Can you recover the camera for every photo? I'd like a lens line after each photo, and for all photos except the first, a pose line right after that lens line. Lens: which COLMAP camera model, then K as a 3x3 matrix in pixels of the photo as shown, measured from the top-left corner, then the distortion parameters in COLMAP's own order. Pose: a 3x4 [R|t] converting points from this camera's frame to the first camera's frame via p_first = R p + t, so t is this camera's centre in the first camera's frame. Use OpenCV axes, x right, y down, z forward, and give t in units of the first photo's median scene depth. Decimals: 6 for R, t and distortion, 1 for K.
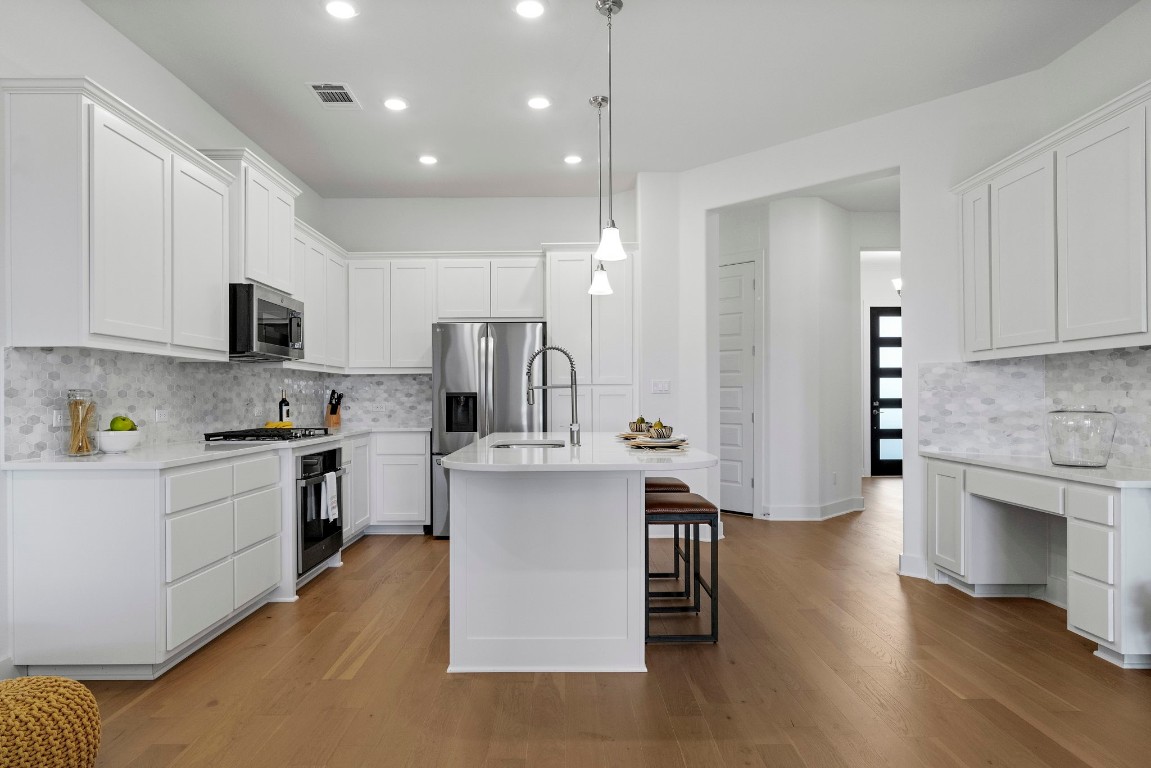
lens RADIAL K [[678.2, 0, 578.9], [0, 678.2, 395.3], [0, 0, 1]] dist [-0.000078, -0.001186]
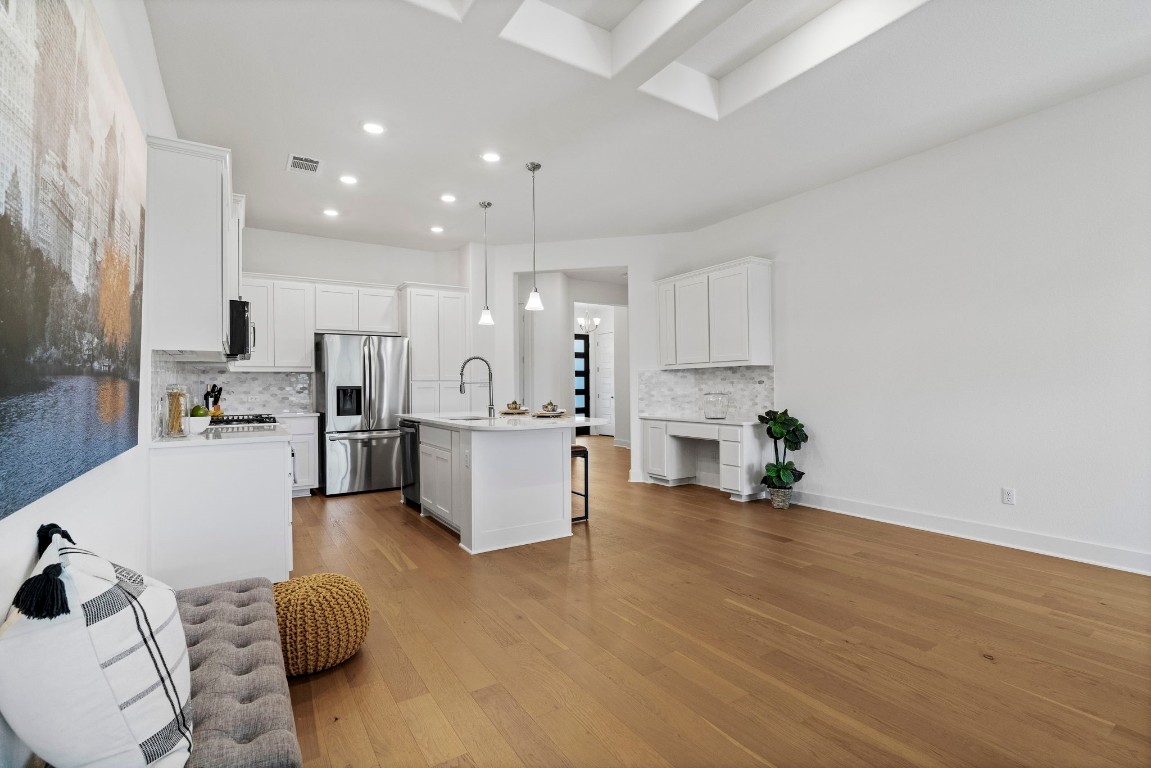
lens RADIAL K [[520.5, 0, 572.1], [0, 520.5, 382.1], [0, 0, 1]] dist [-0.009461, 0.002600]
pose [[0.841077, 0.001539, 0.540913, -0.486005], [0.004705, 0.999937, -0.010160, 0.000313], [-0.540895, 0.011091, 0.841017, -0.149311]]
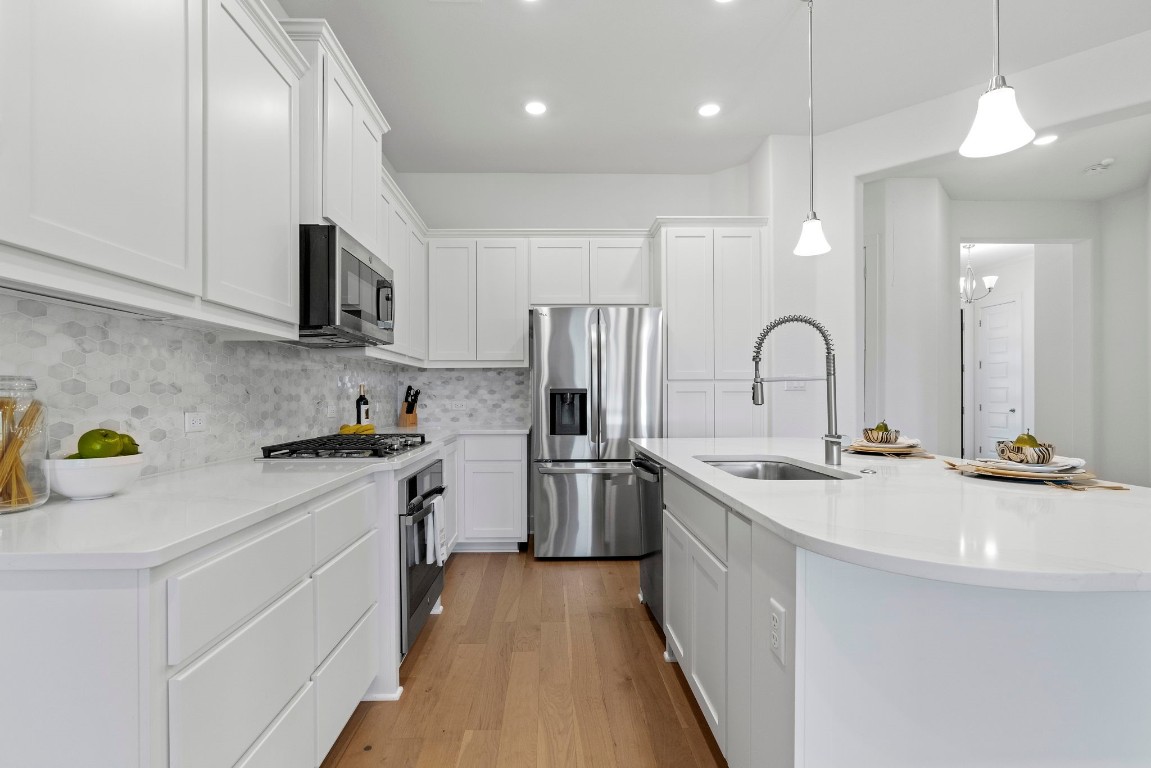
lens RADIAL K [[520.5, 0, 564.7], [0, 520.5, 395.5], [0, 0, 1]] dist [-0.009461, 0.002600]
pose [[0.999803, 0.001823, 0.019781, -0.257151], [-0.001908, 0.999989, 0.004270, 0.002211], [-0.019773, -0.004307, 0.999795, 0.469816]]
